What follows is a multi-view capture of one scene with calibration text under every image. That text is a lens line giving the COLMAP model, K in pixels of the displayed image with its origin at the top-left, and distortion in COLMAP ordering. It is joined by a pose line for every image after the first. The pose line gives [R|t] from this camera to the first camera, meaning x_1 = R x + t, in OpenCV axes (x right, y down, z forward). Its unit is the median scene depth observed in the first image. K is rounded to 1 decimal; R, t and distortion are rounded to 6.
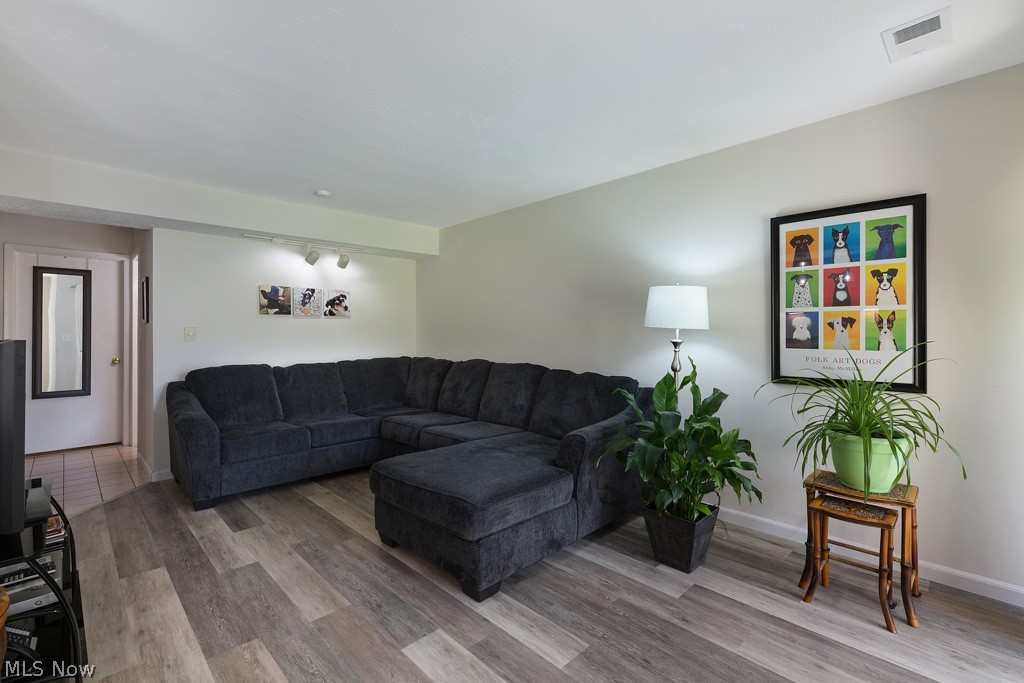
lens RADIAL K [[458.3, 0, 517.9], [0, 458.3, 339.1], [0, 0, 1]] dist [0.004279, -0.000300]
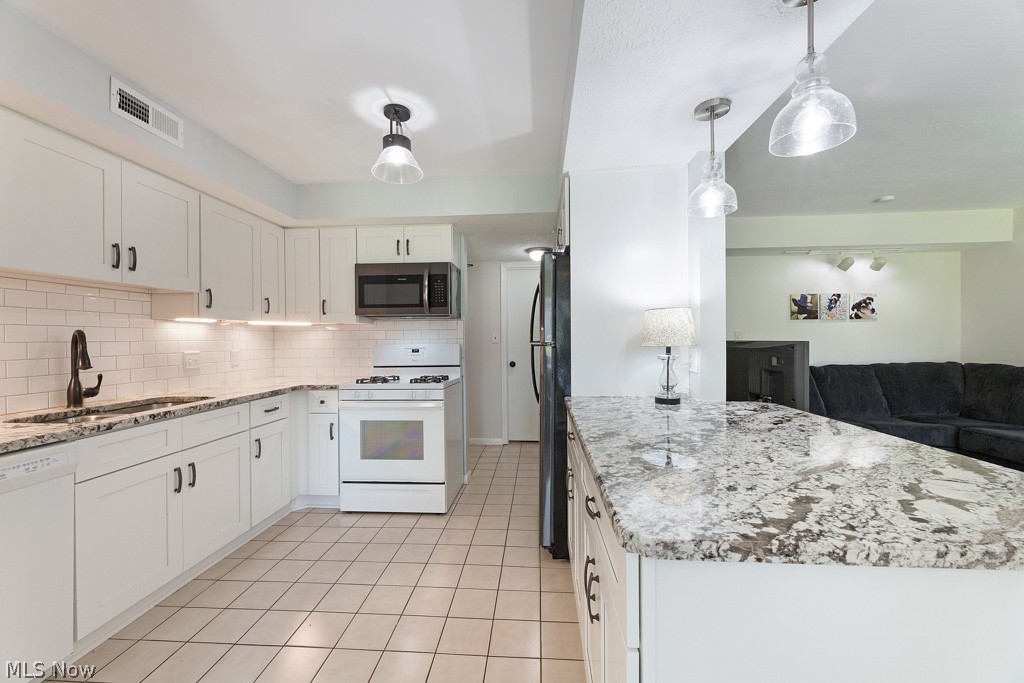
lens RADIAL K [[413.1, 0, 505.4], [0, 413.1, 349.2], [0, 0, 1]] dist [0.001788, 0.000795]
pose [[0.656480, 0.019870, -0.754081, -0.342956], [-0.005836, 0.999757, 0.021263, 0.002674], [0.754321, -0.009558, 0.656437, -0.303289]]
